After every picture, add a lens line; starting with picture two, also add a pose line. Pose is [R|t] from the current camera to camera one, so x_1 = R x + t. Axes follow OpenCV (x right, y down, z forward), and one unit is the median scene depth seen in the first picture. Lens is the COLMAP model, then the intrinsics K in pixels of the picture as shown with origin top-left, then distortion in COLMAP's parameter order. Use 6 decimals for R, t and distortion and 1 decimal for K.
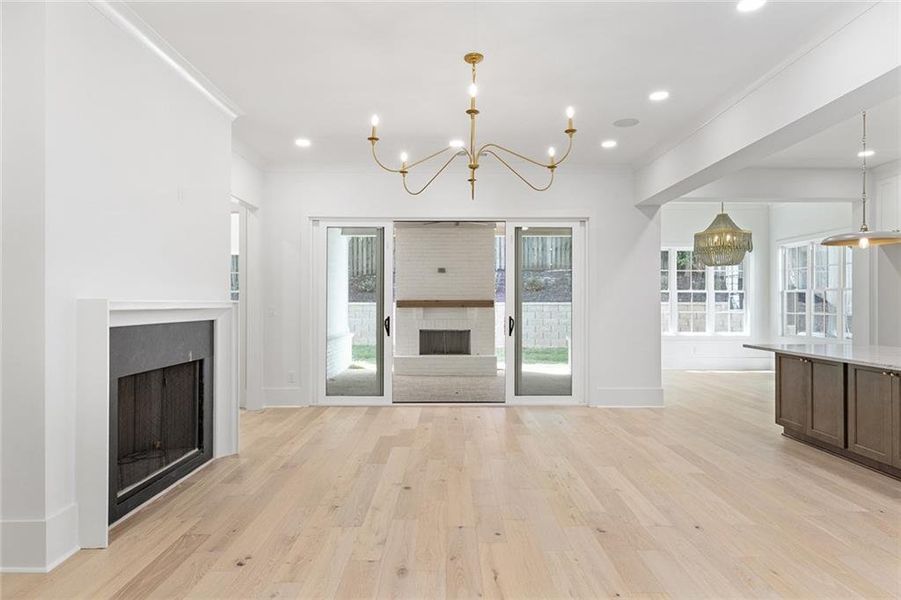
lens RADIAL K [[551.7, 0, 456.4], [0, 551.7, 302.2], [0, 0, 1]] dist [0.031867, -0.002416]
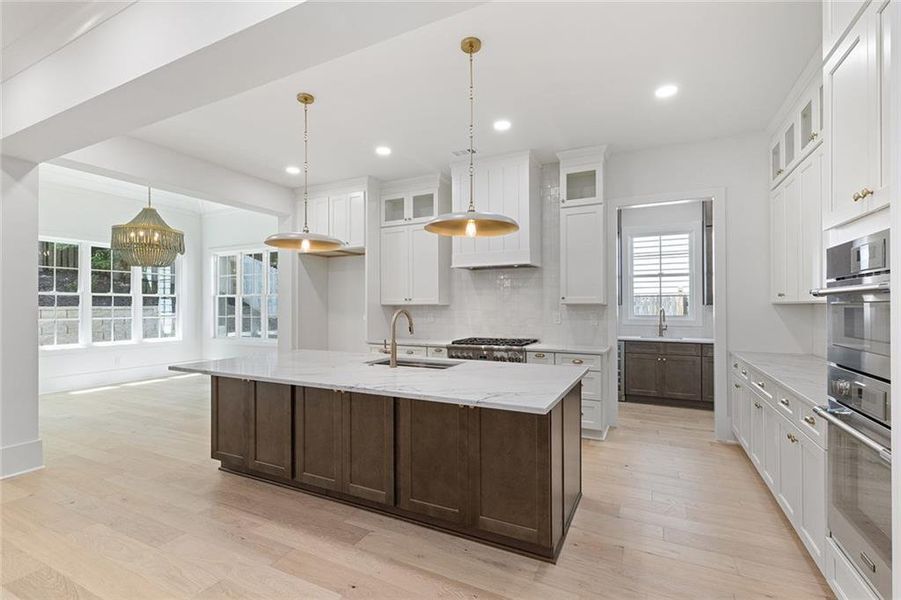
lens RADIAL K [[404.2, 0, 453.8], [0, 404.2, 301.9], [0, 0, 1]] dist [0.002140, -0.000523]
pose [[0.479727, 0.002756, 0.877414, 0.134297], [0.002245, 0.999988, -0.004368, -0.004256], [-0.877415, 0.004065, 0.479715, 0.243918]]
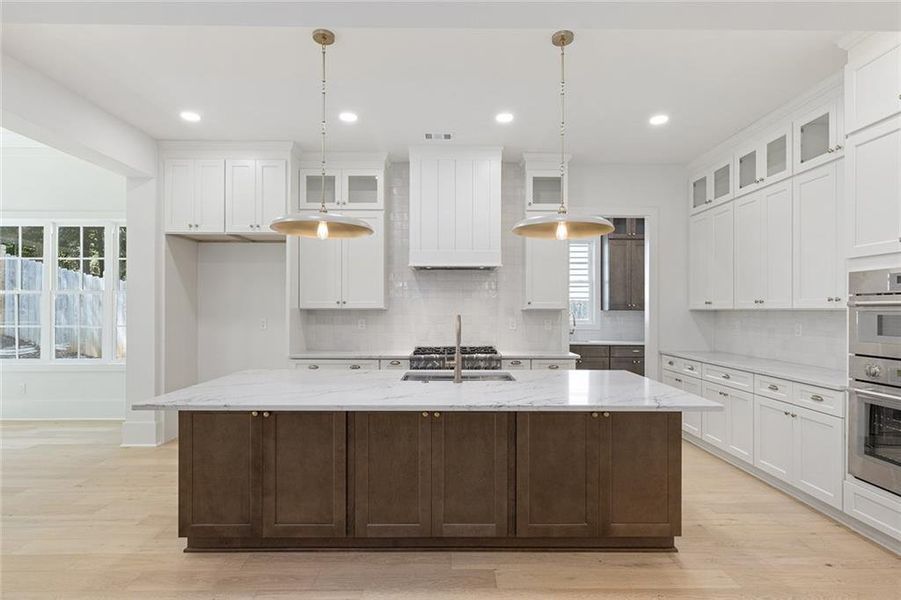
lens RADIAL K [[465.7, 0, 446.0], [0, 465.7, 307.3], [0, 0, 1]] dist [-0.003012, 0.000282]
pose [[0.029228, 0.000442, 0.999573, 0.074982], [-0.004927, 0.999988, -0.000298, -0.005101], [-0.999561, -0.004916, 0.029230, 0.438838]]
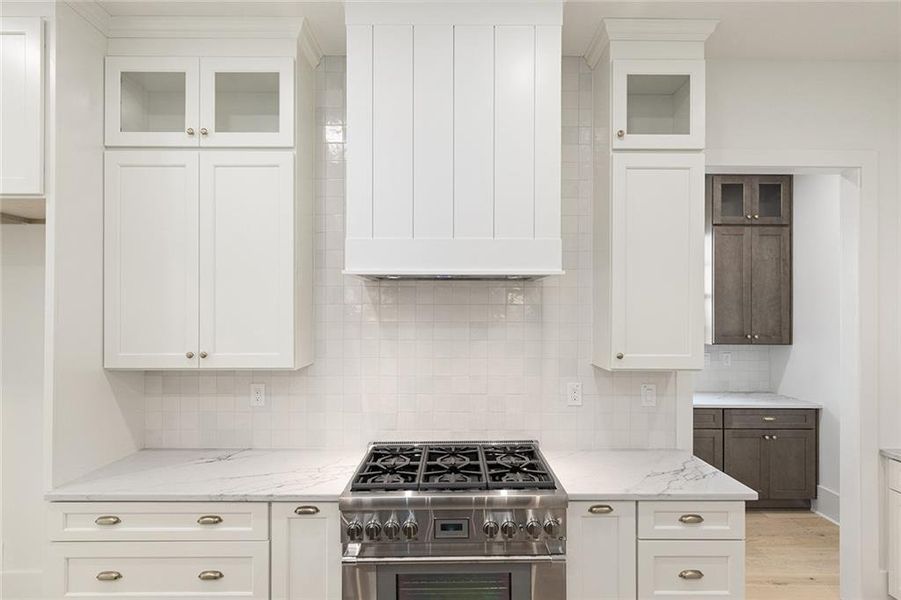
lens RADIAL K [[465.7, 0, 449.5], [0, 465.7, 307.2], [0, 0, 1]] dist [-0.003012, 0.000282]
pose [[0.028863, 0.003546, 0.999577, 0.371573], [-0.004274, 0.999985, -0.003424, -0.034521], [-0.999574, -0.004174, 0.028878, 0.439386]]
